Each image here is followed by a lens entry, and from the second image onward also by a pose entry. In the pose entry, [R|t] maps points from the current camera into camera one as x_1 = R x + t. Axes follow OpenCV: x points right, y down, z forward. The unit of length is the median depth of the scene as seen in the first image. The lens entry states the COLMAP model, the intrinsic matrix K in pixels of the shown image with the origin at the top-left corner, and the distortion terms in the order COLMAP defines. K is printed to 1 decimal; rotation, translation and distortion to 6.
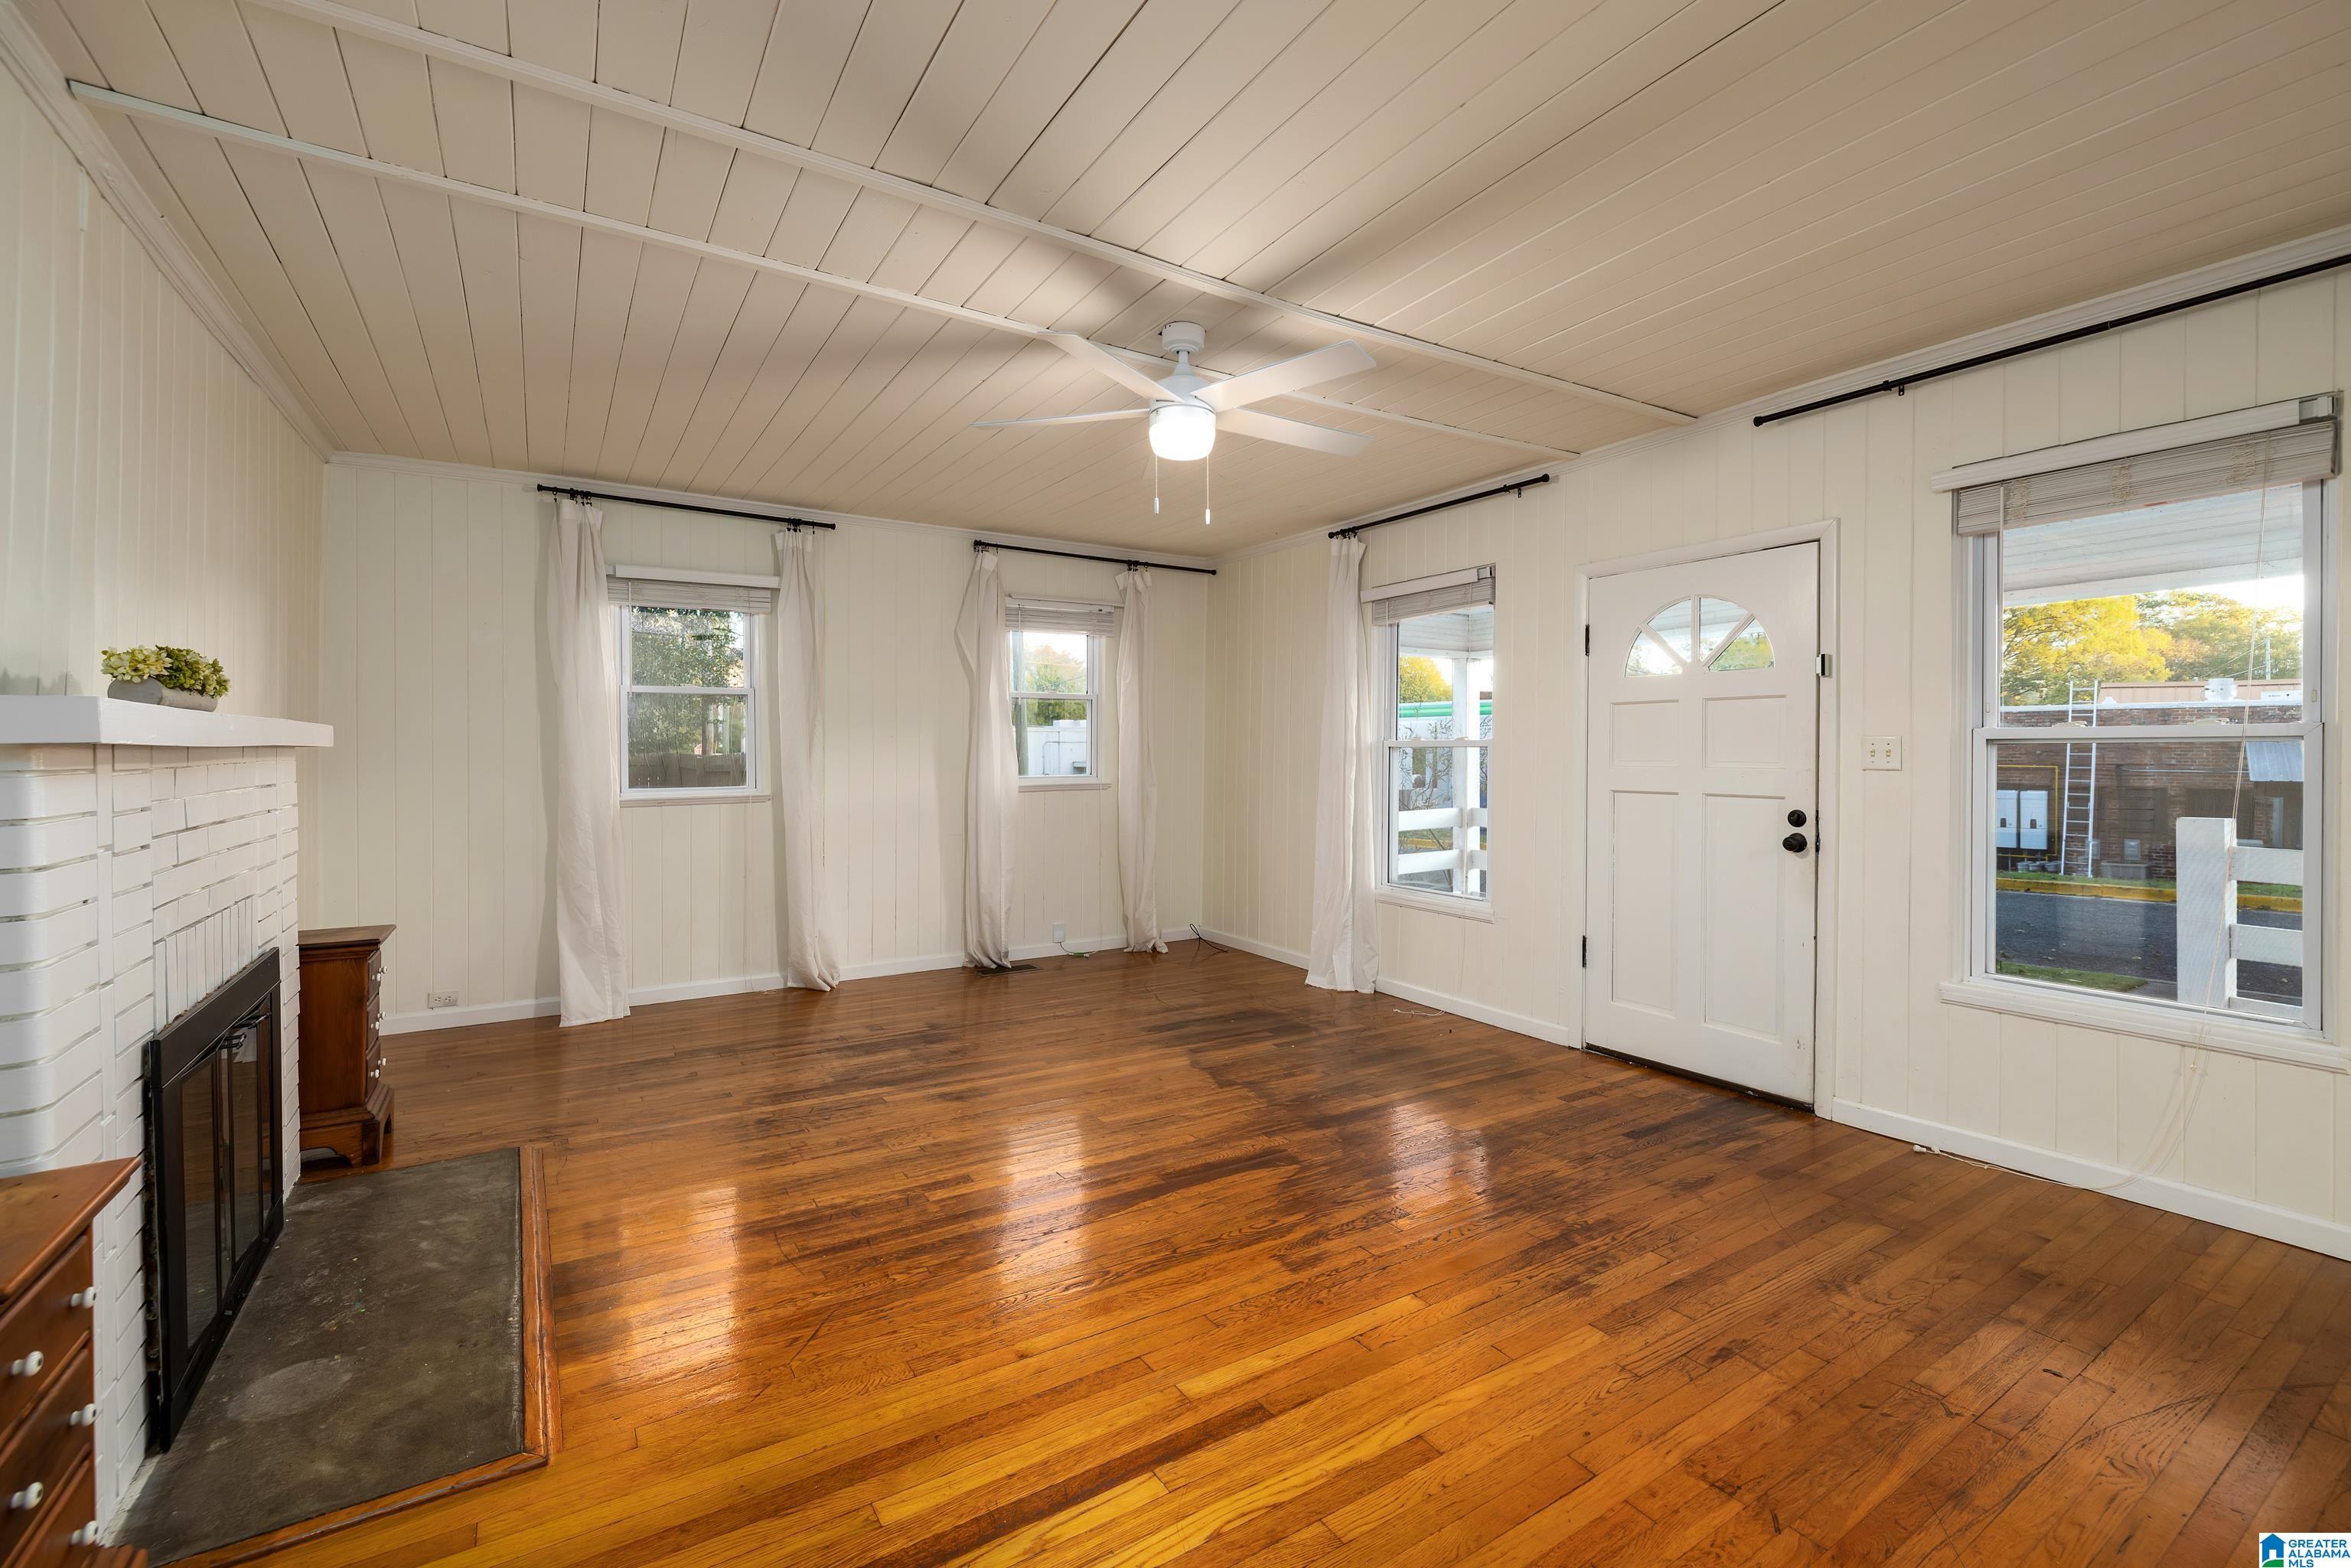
lens RADIAL K [[970.1, 0, 1165.2], [0, 970.1, 759.3], [0, 0, 1]] dist [-0.000584, -0.000123]
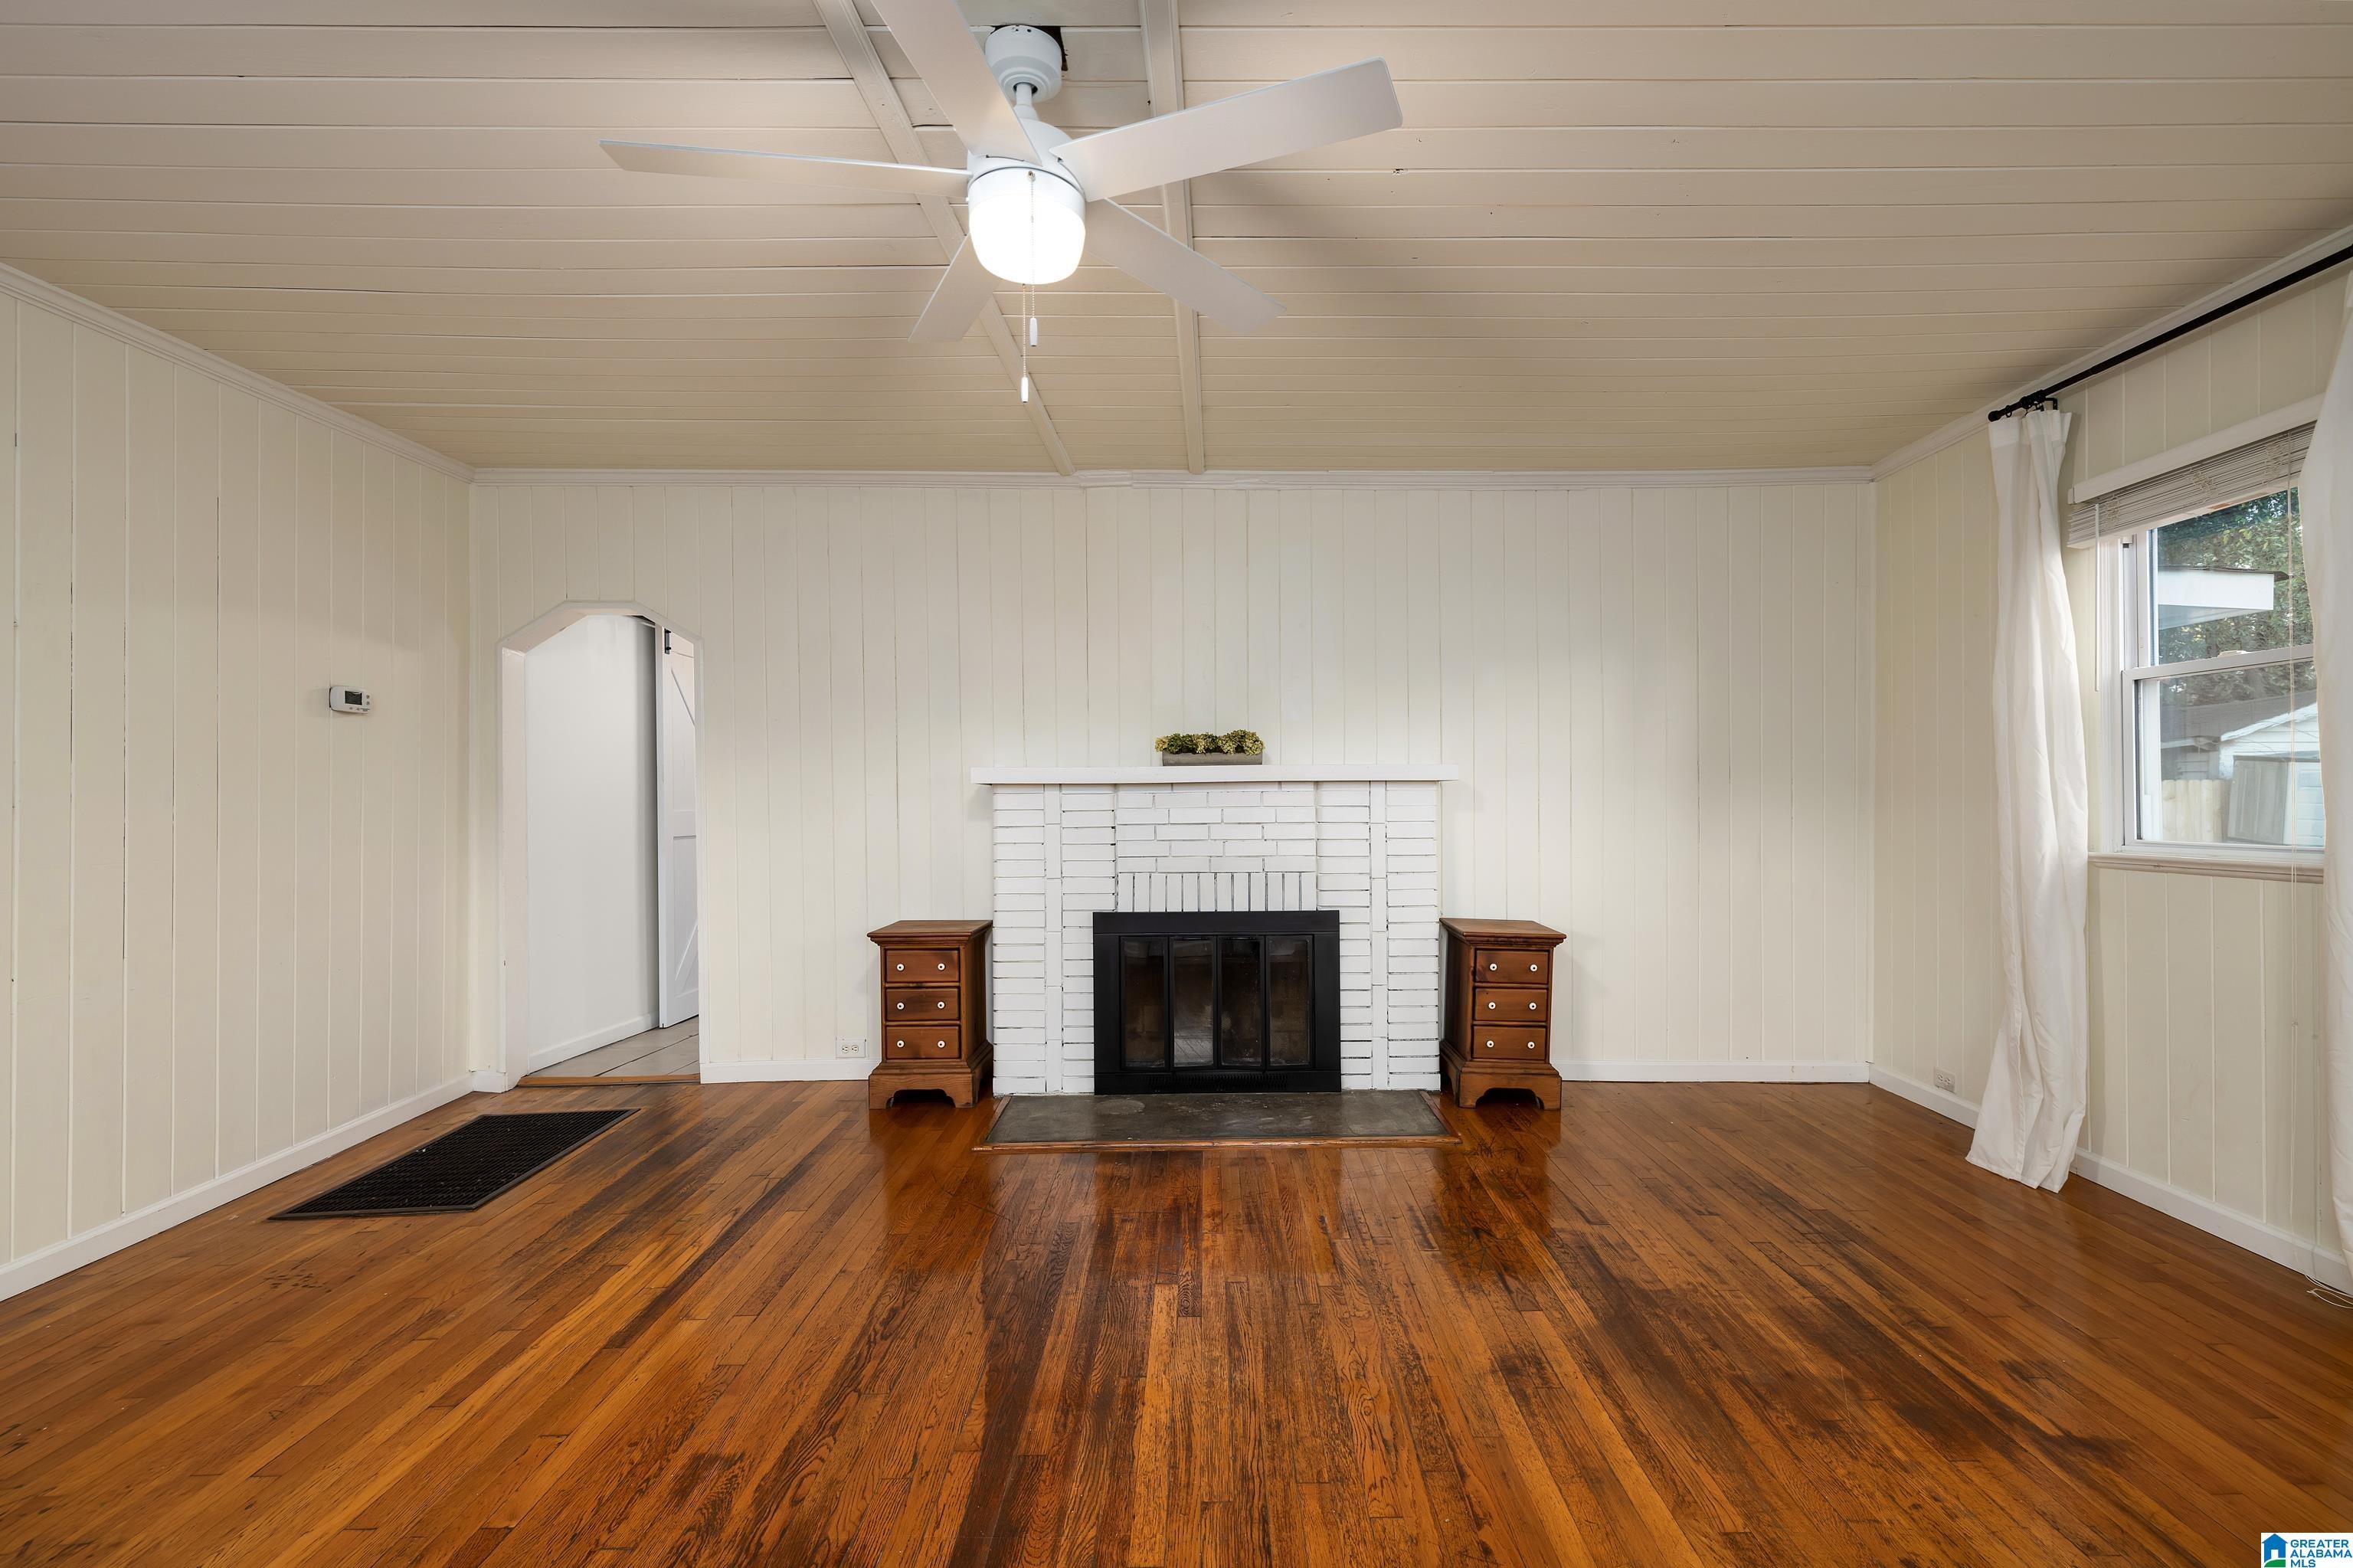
lens RADIAL K [[1030.4, 0, 1230.3], [0, 1030.4, 785.1], [0, 0, 1]] dist [0.000158, -0.000031]
pose [[-0.515385, -0.004508, -0.856947, 0.489974], [-0.001519, 0.999989, -0.004347, 0.001288], [0.856957, -0.000939, -0.515387, 1.419615]]
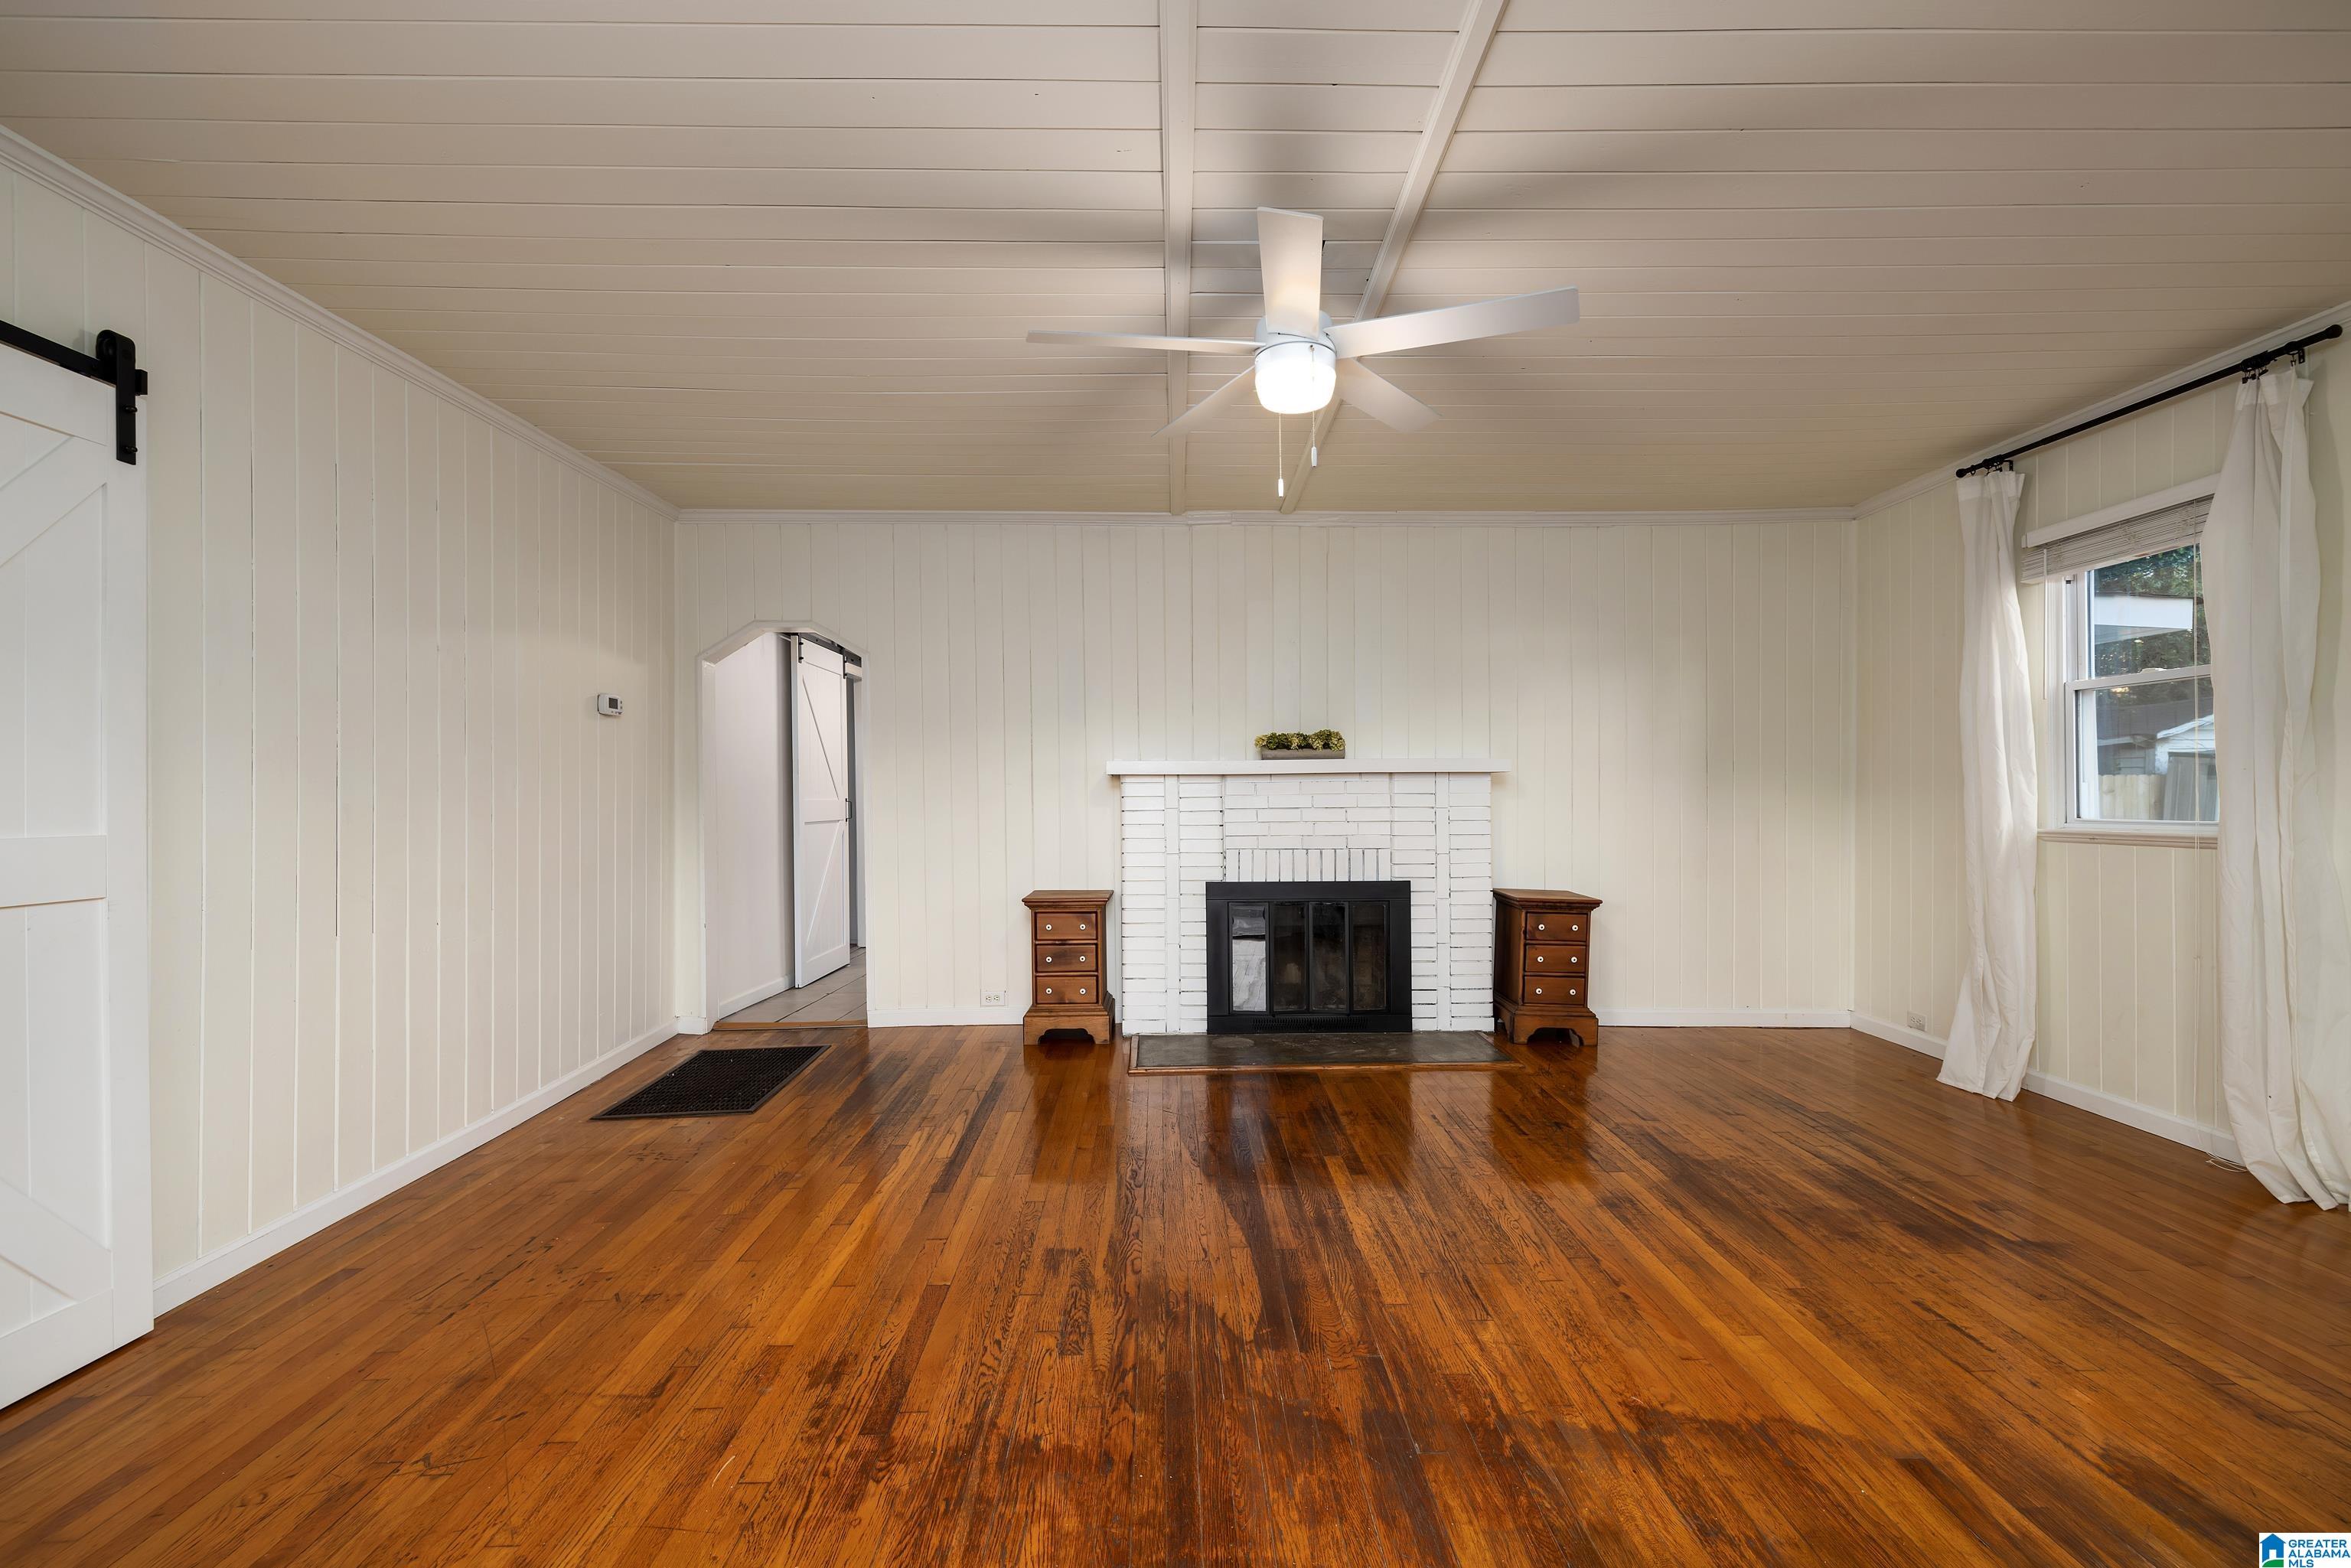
lens RADIAL K [[1018.3, 0, 1186.7], [0, 1018.3, 784.4], [0, 0, 1]] dist [0.001045, 0.000137]
pose [[-0.513264, -0.002435, -0.858227, 0.814736], [-0.001671, 0.999997, -0.001838, 0.012345], [0.858229, 0.000490, -0.513267, 1.362933]]
